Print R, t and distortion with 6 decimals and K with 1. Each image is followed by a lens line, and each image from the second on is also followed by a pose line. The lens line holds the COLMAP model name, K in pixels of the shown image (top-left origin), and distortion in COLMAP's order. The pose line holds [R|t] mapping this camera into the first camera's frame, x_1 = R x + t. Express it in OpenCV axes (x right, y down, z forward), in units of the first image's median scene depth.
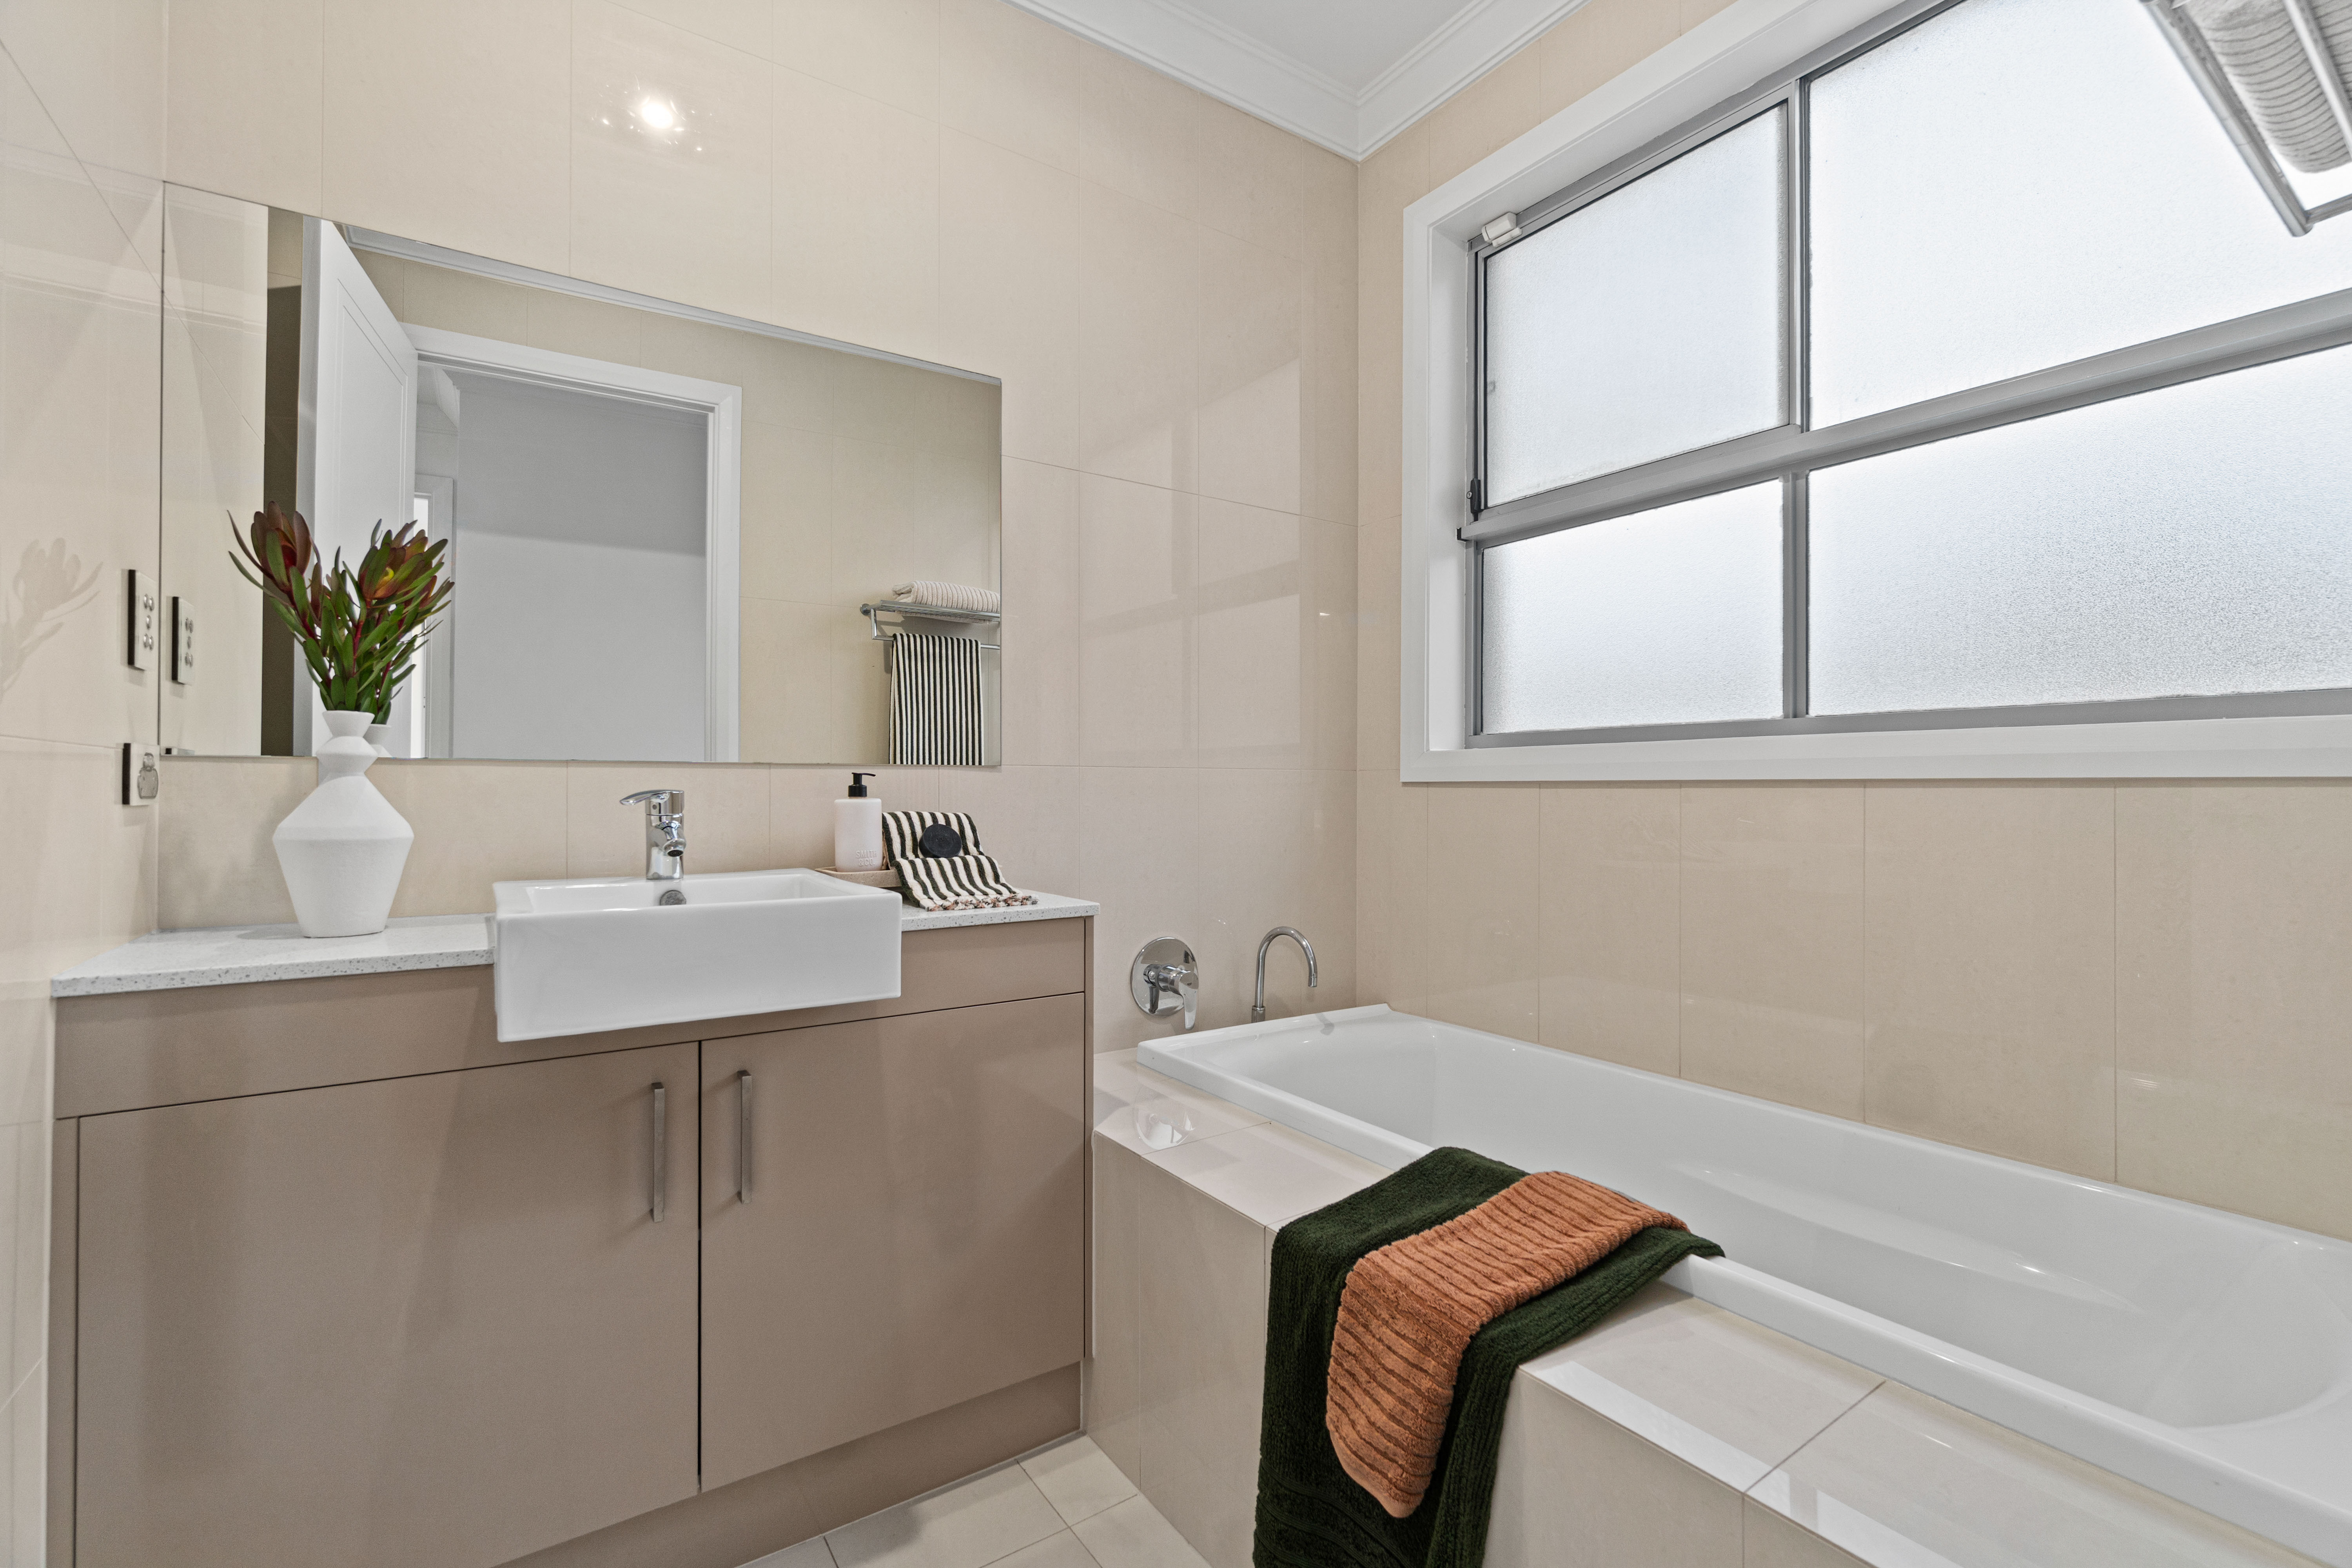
lens RADIAL K [[1017.4, 0, 1143.7], [0, 1017.4, 764.2], [0, 0, 1]] dist [-0.003424, 0.001351]
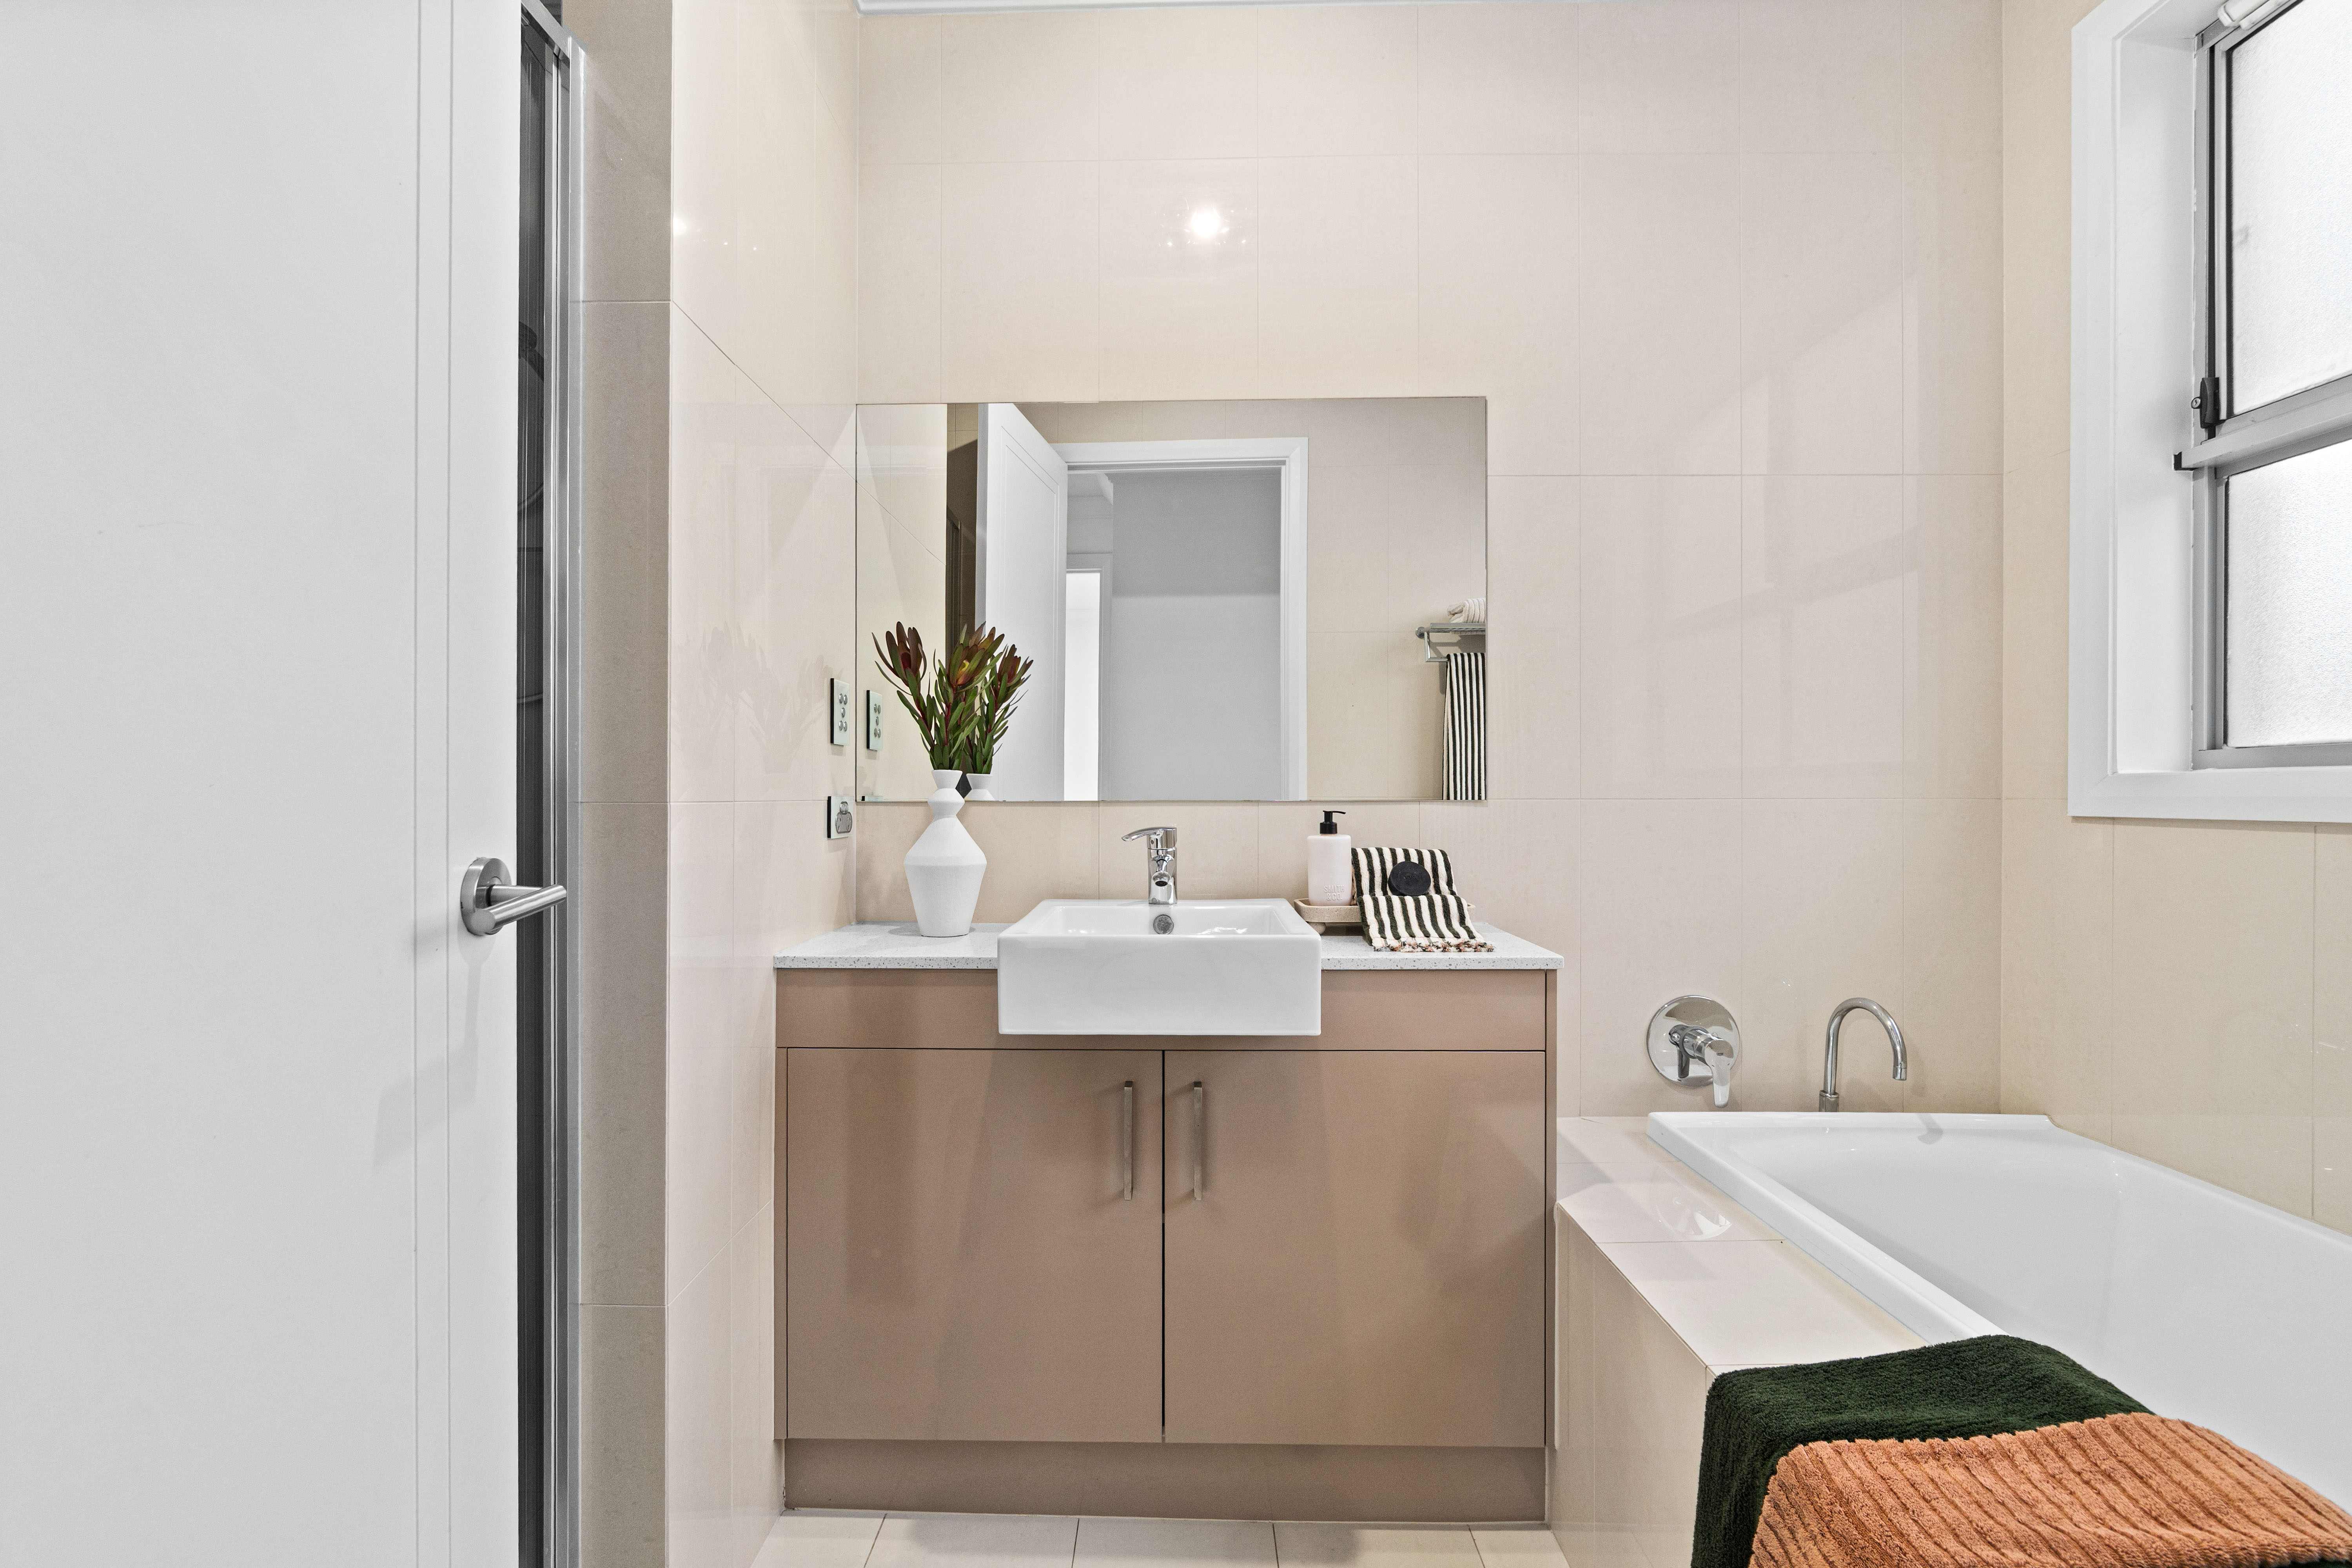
lens RADIAL K [[1017.4, 0, 1182.2], [0, 1017.4, 764.6], [0, 0, 1]] dist [-0.003424, 0.001351]
pose [[0.824400, -0.015918, -0.565784, 0.198778], [0.017434, 0.999844, -0.002727, -0.040704], [0.565739, -0.007616, 0.824549, 0.050558]]
